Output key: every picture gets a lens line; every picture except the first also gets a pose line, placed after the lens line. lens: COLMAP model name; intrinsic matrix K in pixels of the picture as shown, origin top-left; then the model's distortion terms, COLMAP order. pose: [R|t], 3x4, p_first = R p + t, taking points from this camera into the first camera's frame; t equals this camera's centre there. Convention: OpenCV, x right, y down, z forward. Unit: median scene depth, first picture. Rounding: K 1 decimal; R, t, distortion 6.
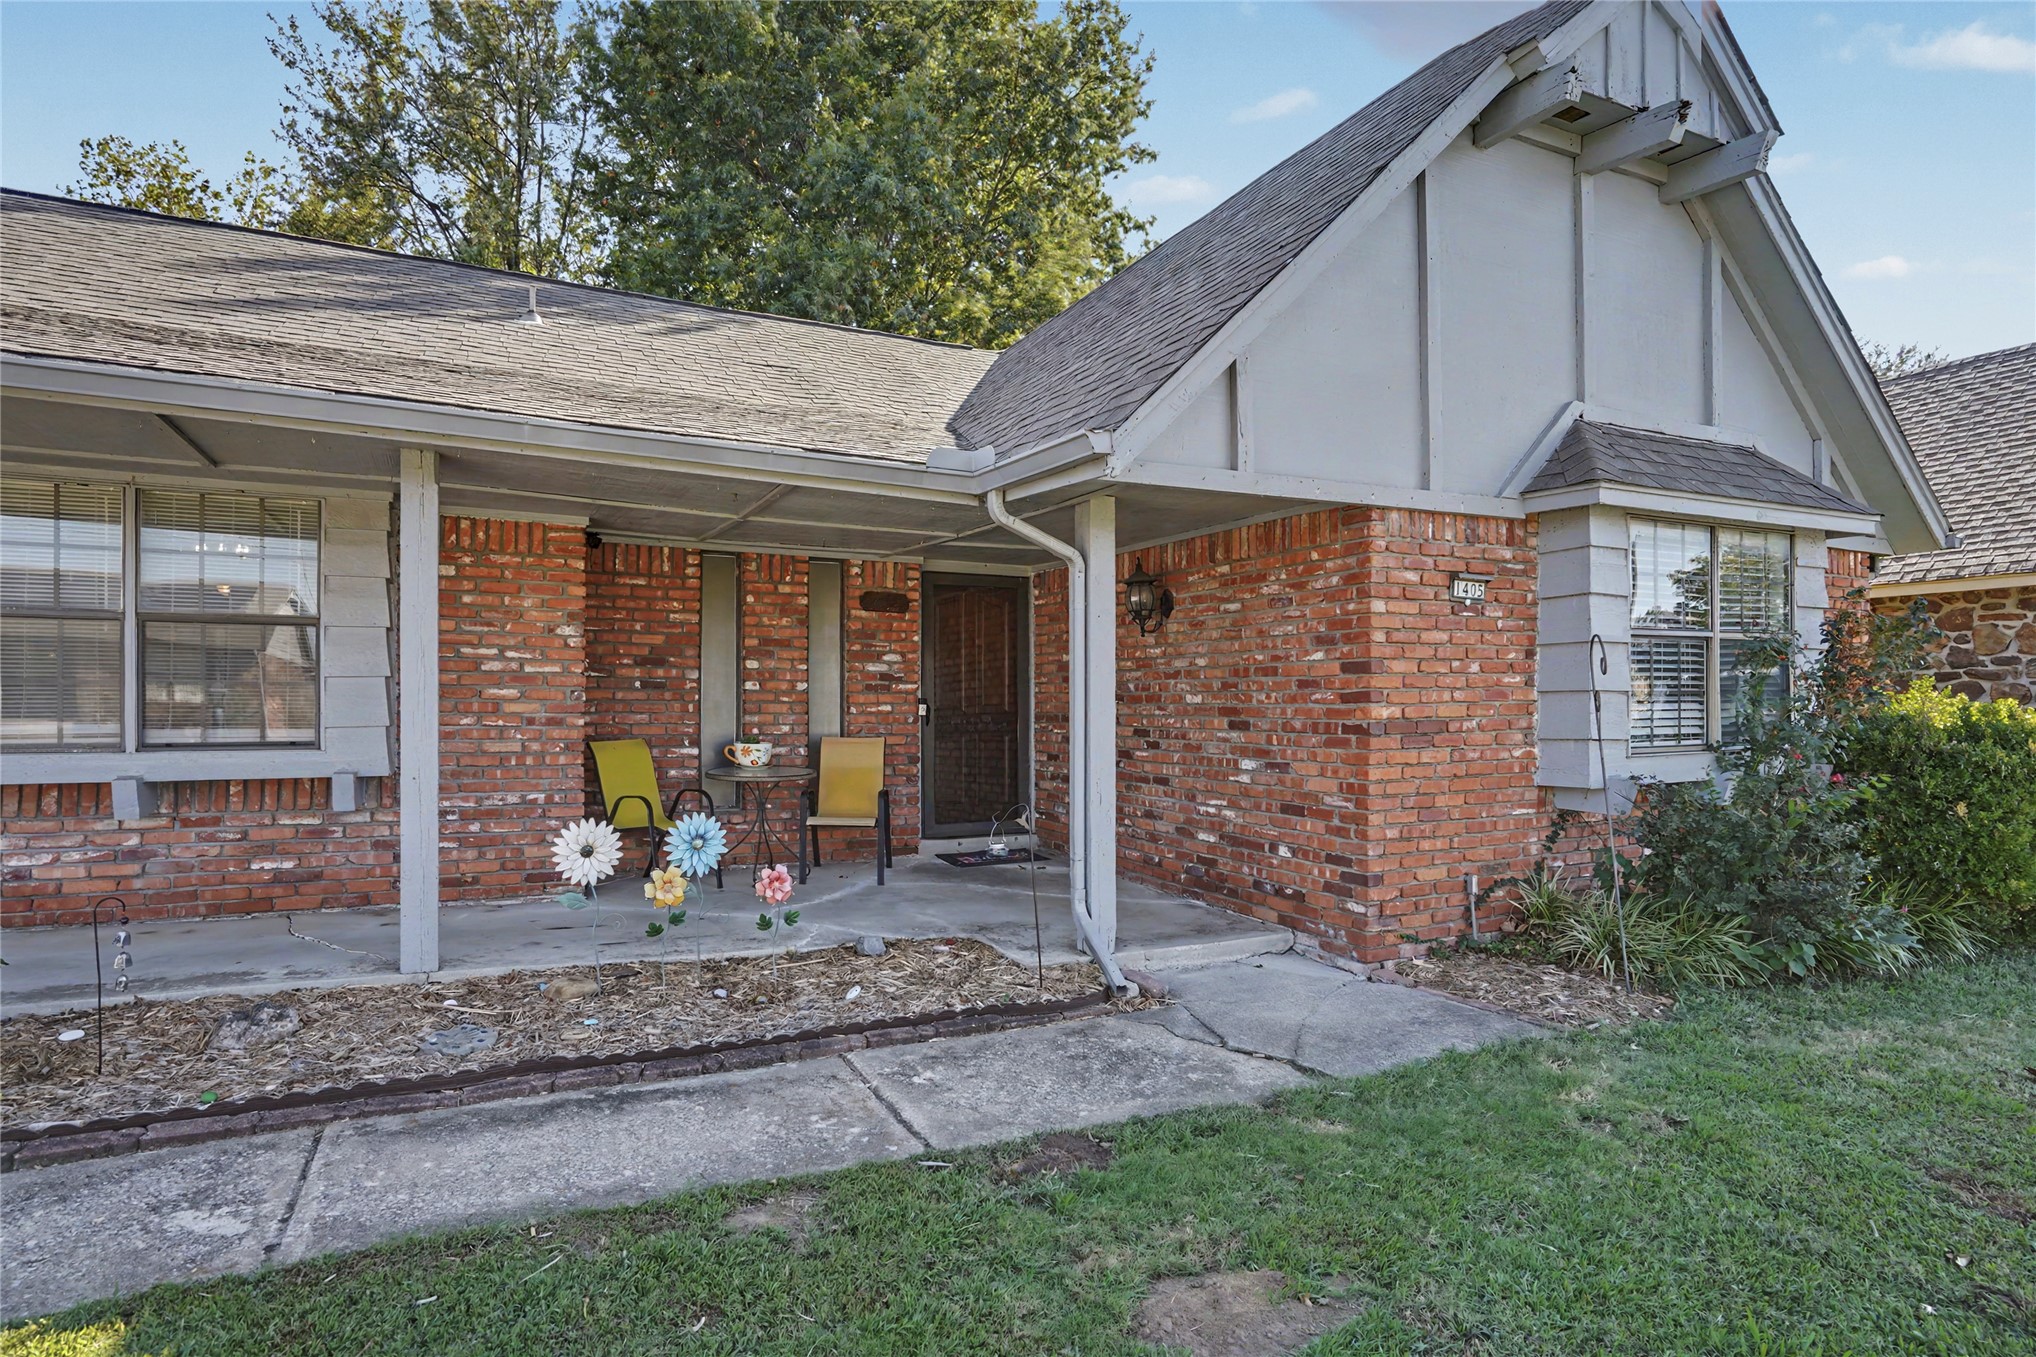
lens RADIAL K [[1066.6, 0, 987.9], [0, 1066.6, 698.0], [0, 0, 1]] dist [-0.046072, 0.037128]
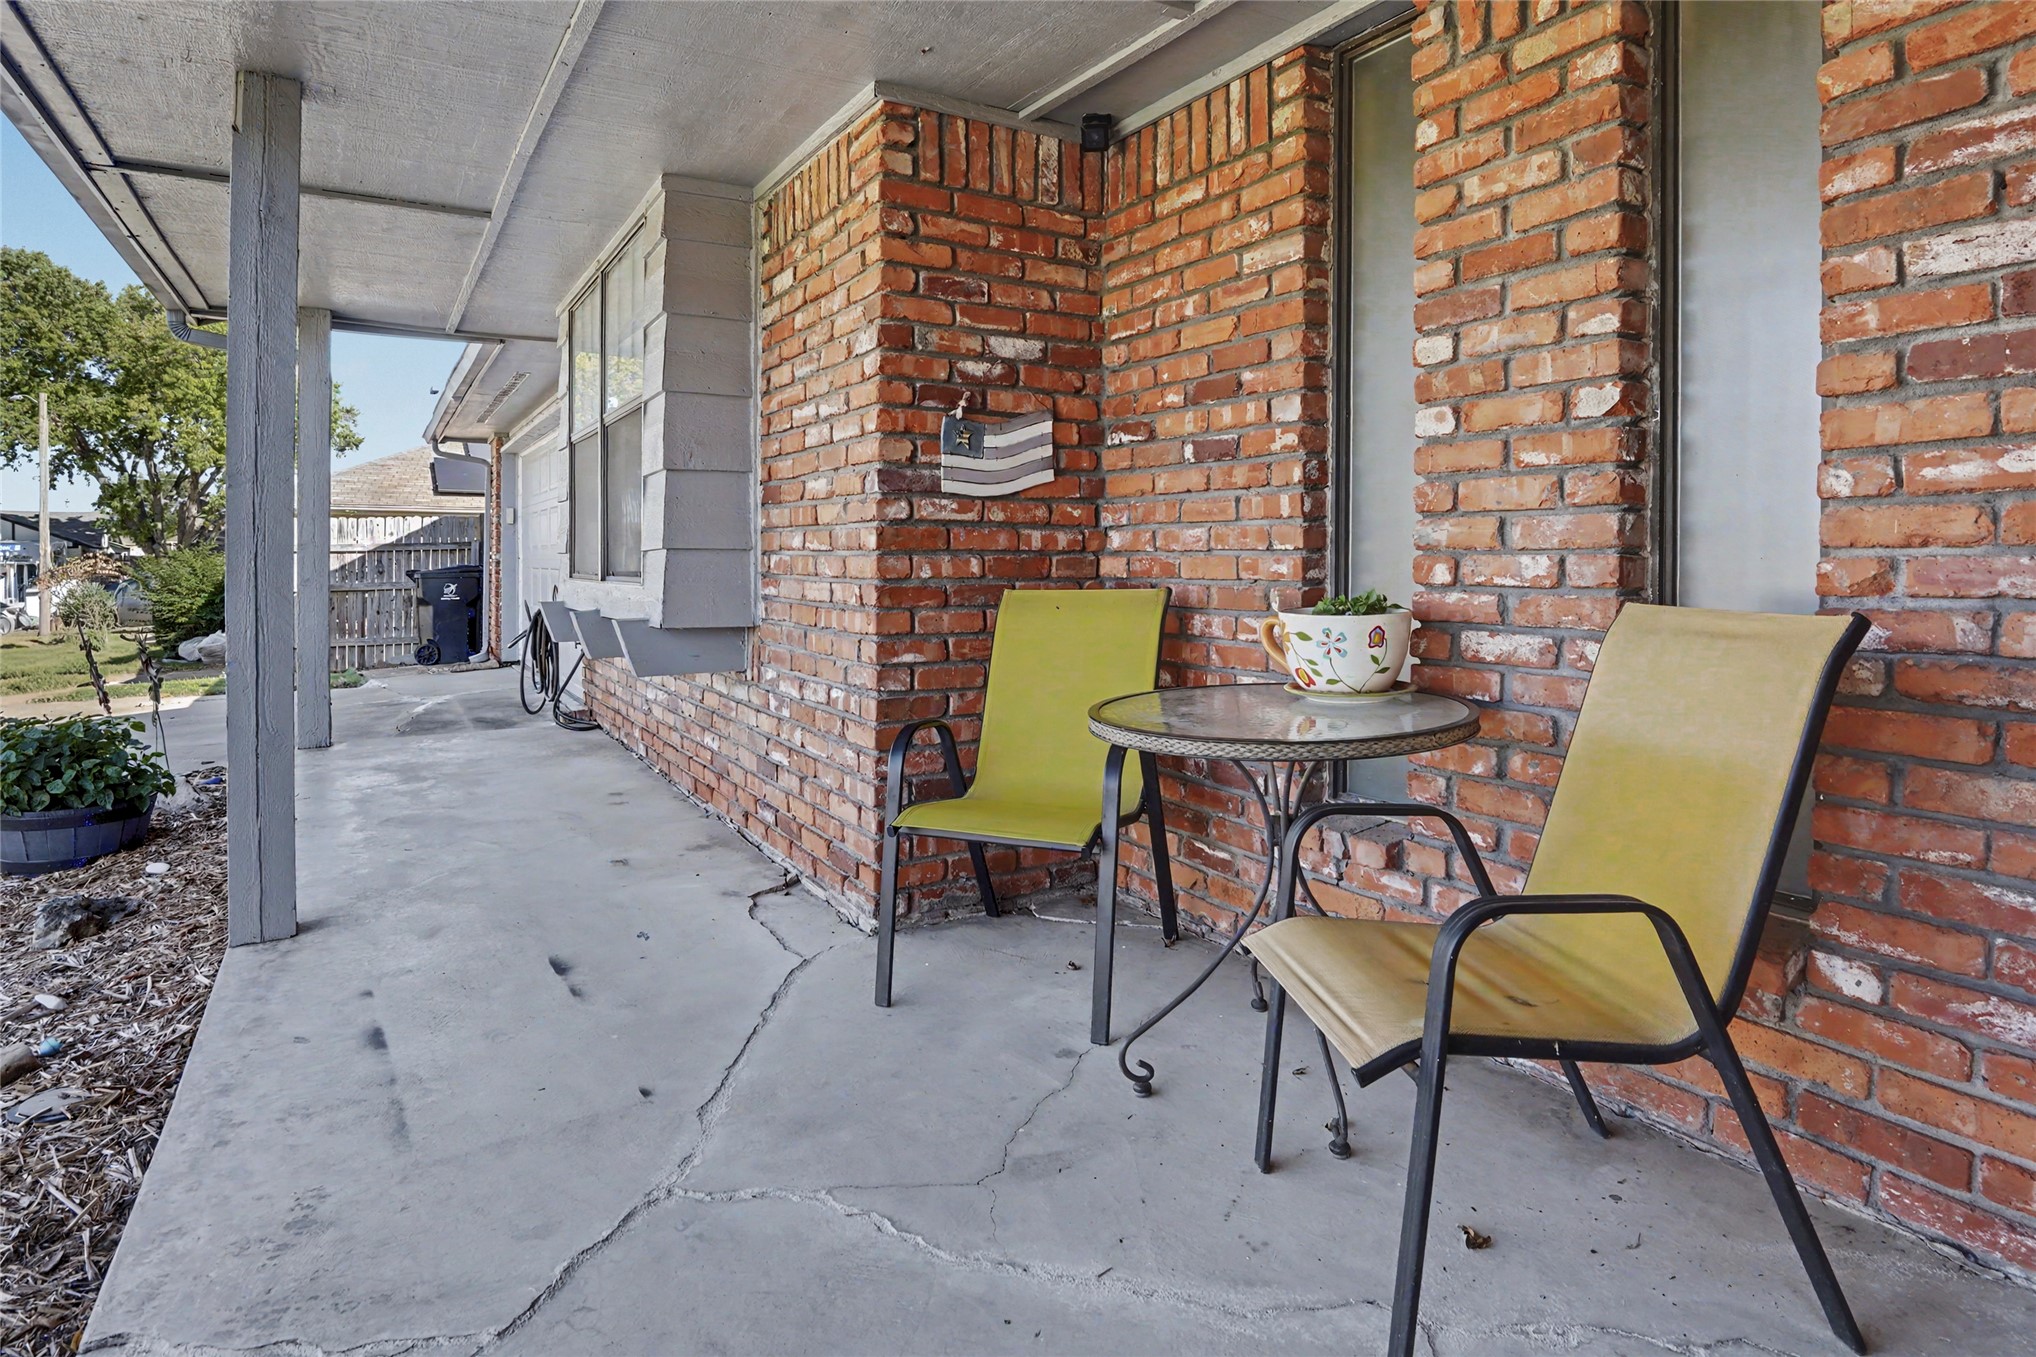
lens RADIAL K [[1073.5, 0, 1015.0], [0, 1073.5, 591.3], [0, 0, 1]] dist [-0.082650, 0.028723]
pose [[0.104911, 0.021532, -0.994249, 0.074214], [0.003276, 0.999753, 0.021997, 0.035587], [0.994476, -0.005565, 0.104814, 1.053123]]
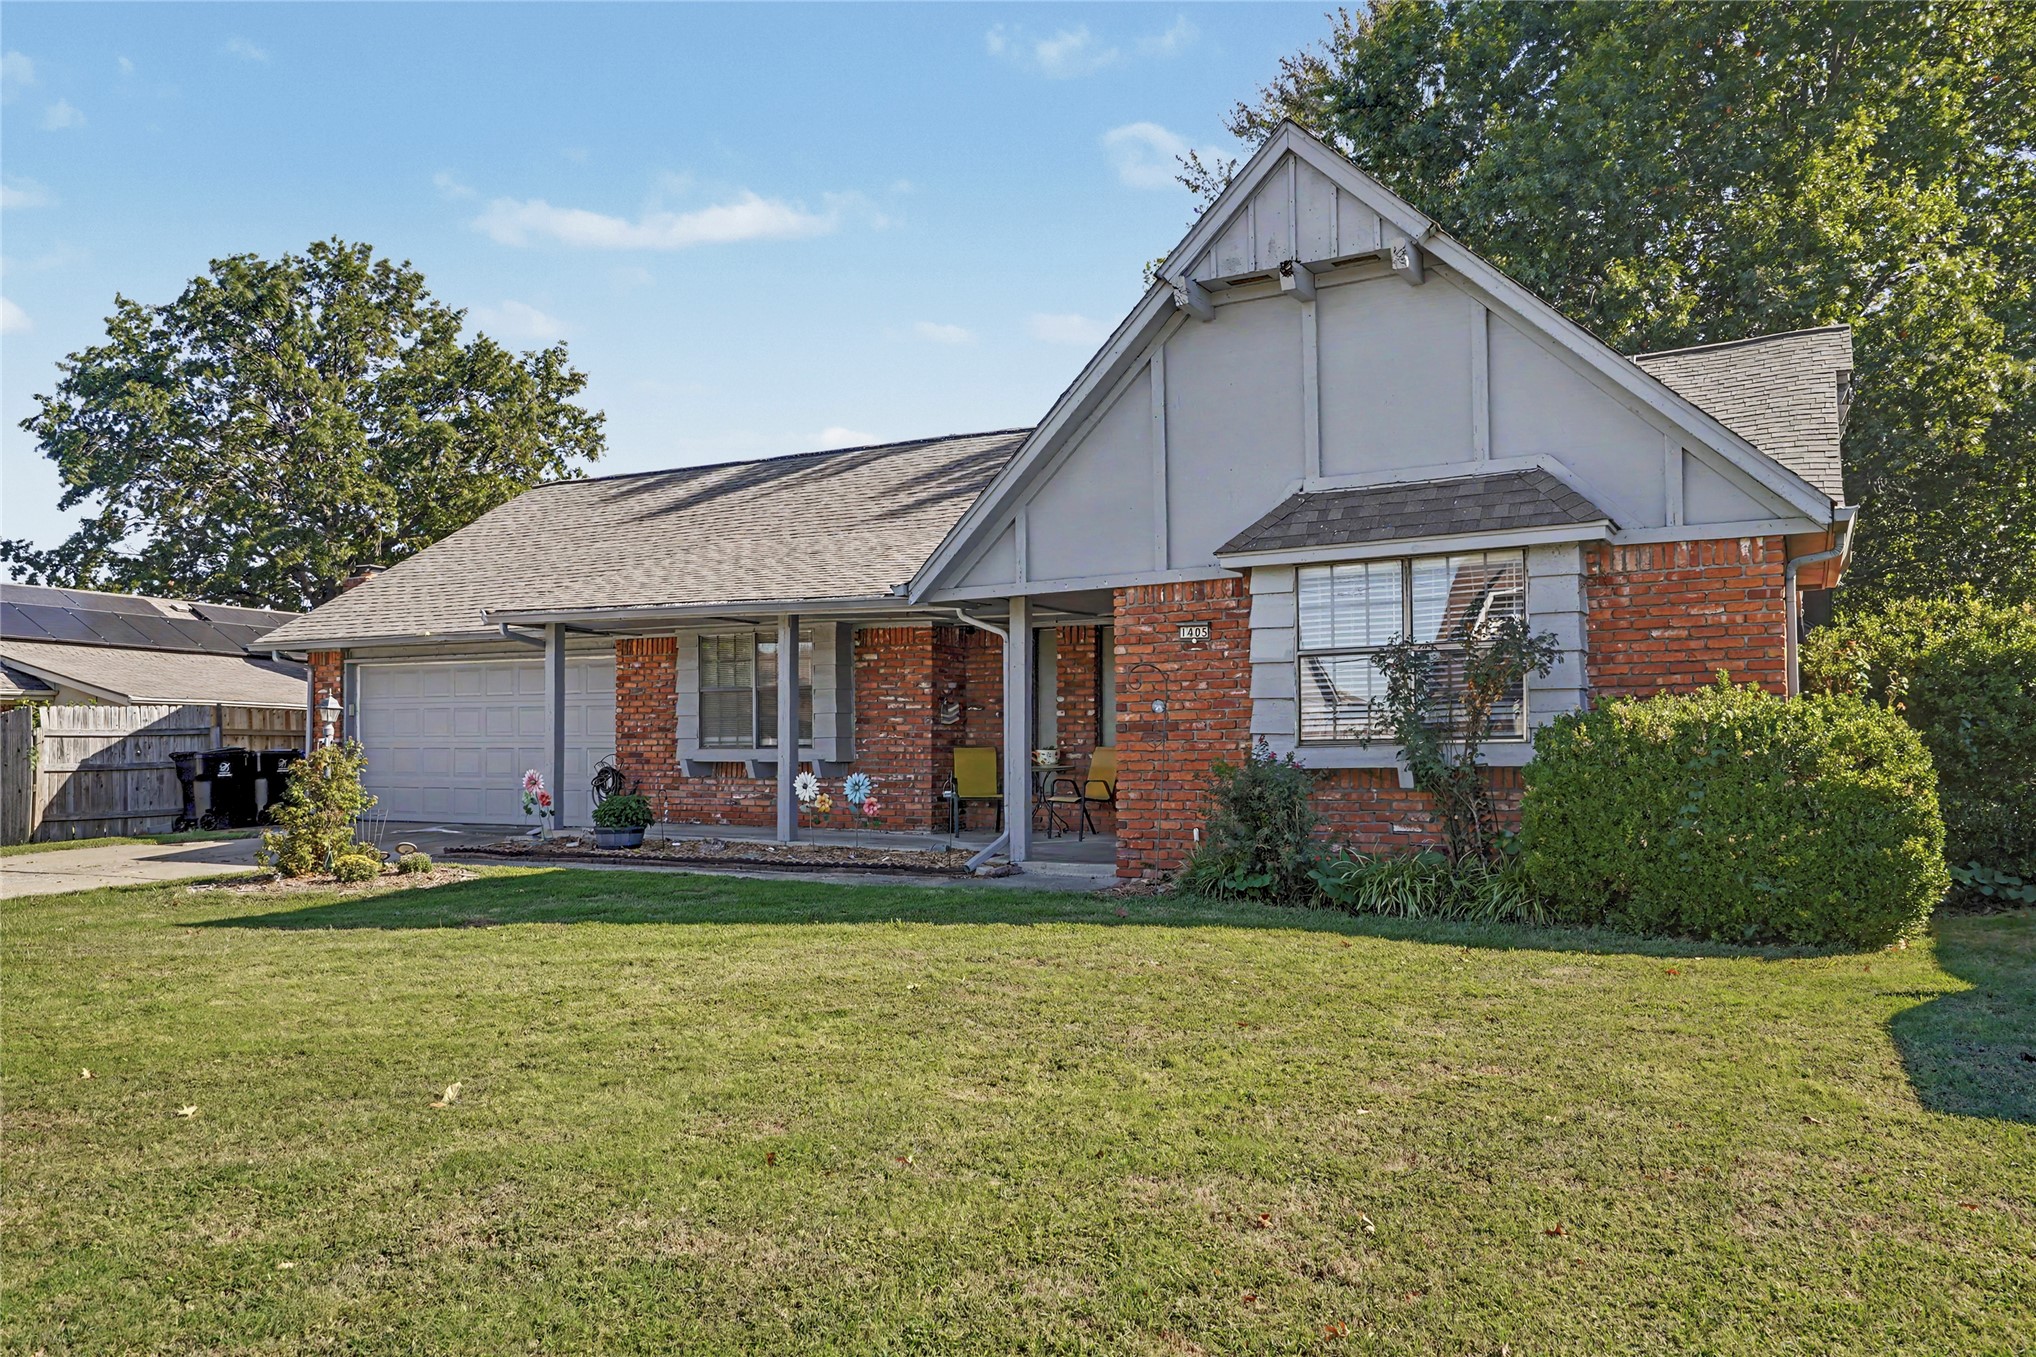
lens RADIAL K [[1393.4, 0, 1018.2], [0, 1393.4, 717.0], [0, 0, 1]] dist [0.022904, -0.000592]
pose [[0.604457, -0.025832, -0.796219, 1.647613], [0.008554, 0.999627, -0.025938, 0.055706], [0.796592, 0.008867, 0.604452, -0.318234]]
